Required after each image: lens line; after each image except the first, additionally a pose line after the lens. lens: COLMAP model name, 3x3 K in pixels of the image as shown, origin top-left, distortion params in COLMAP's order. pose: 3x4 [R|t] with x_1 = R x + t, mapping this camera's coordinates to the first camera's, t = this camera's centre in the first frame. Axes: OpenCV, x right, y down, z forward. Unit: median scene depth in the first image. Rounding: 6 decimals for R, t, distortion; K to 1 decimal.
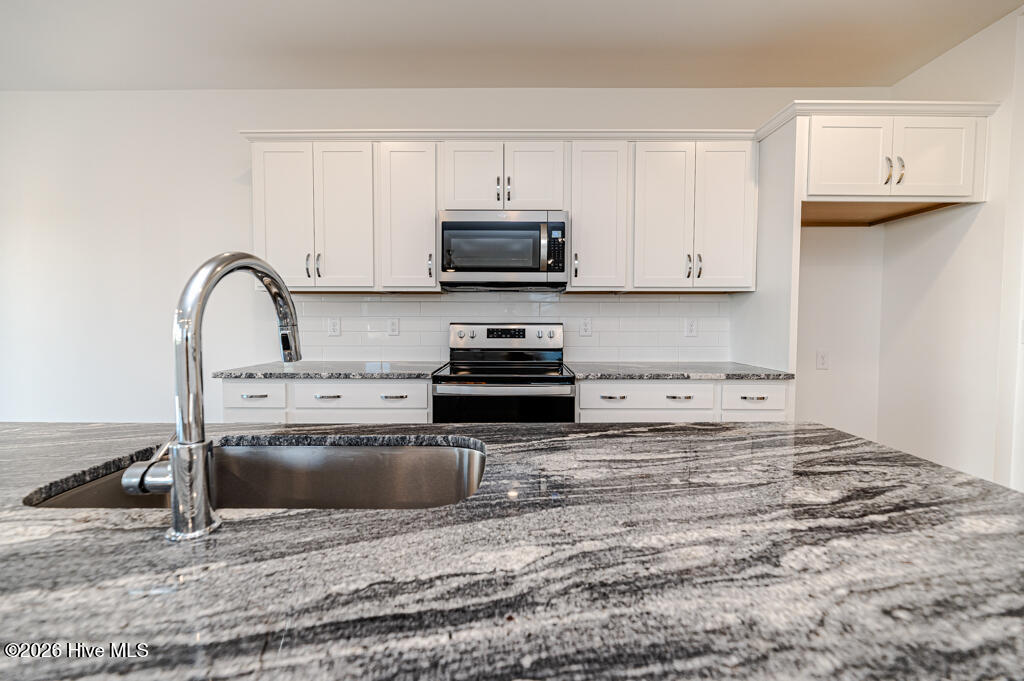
lens RADIAL K [[409.5, 0, 507.9], [0, 409.5, 335.8], [0, 0, 1]] dist [-0.001406, -0.000438]
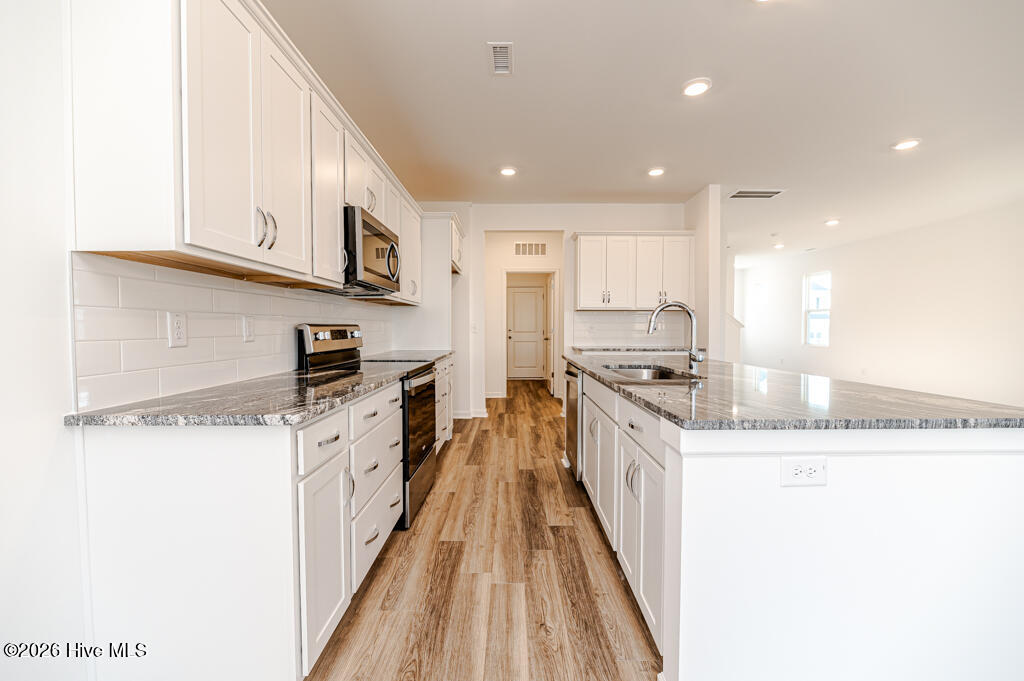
lens RADIAL K [[409.9, 0, 511.7], [0, 409.9, 338.2], [0, 0, 1]] dist [-0.003172, -0.000403]
pose [[-0.004472, -0.028540, 0.999583, -1.142718], [0.040058, 0.998785, 0.028696, -0.010563], [-0.999187, 0.040169, -0.003324, 0.661202]]
